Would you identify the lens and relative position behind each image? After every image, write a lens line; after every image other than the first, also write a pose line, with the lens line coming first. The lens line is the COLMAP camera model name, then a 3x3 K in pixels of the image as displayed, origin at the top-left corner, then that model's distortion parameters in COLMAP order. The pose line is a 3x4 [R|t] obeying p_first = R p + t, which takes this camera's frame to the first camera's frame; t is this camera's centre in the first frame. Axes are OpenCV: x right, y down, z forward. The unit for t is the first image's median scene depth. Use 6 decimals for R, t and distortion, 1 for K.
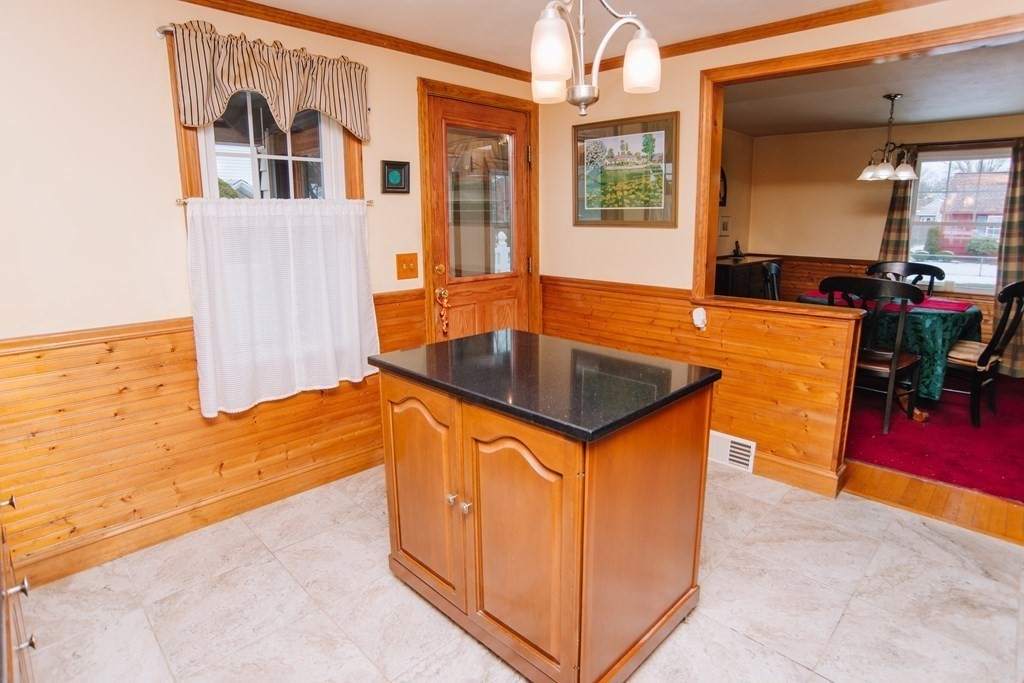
lens RADIAL K [[544.0, 0, 535.4], [0, 544.0, 319.4], [0, 0, 1]] dist [-0.104049, 0.048600]
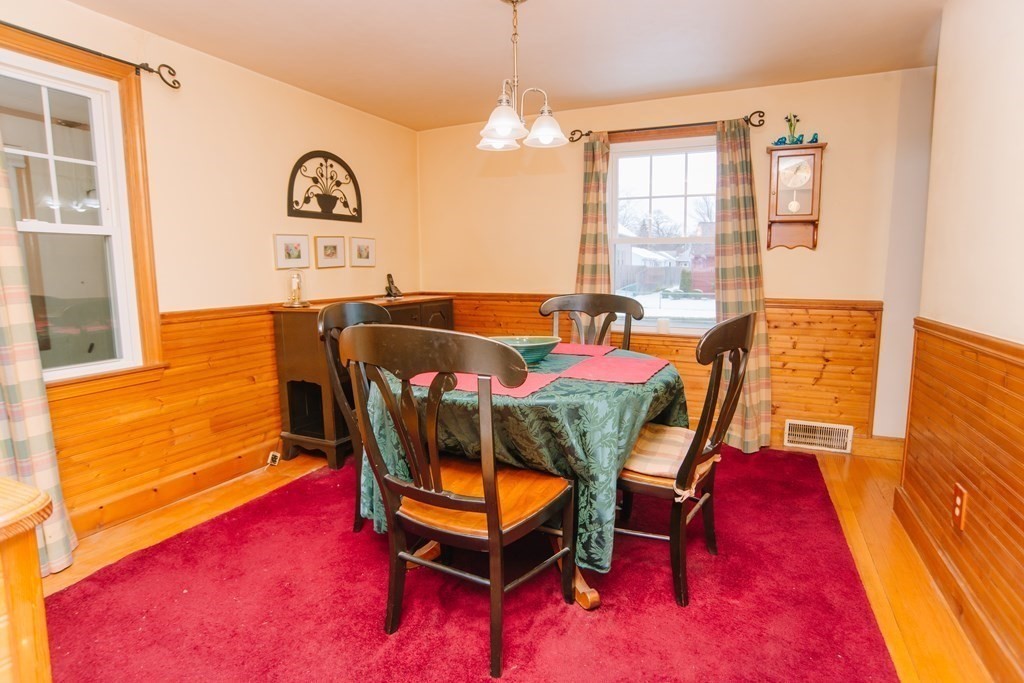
lens RADIAL K [[541.4, 0, 515.9], [0, 541.4, 332.7], [0, 0, 1]] dist [-0.104482, 0.050063]
pose [[0.943852, -0.044119, 0.327409, 0.413686], [0.064524, 0.996575, -0.051719, -0.034260], [-0.324006, 0.069941, 0.943466, 0.417599]]
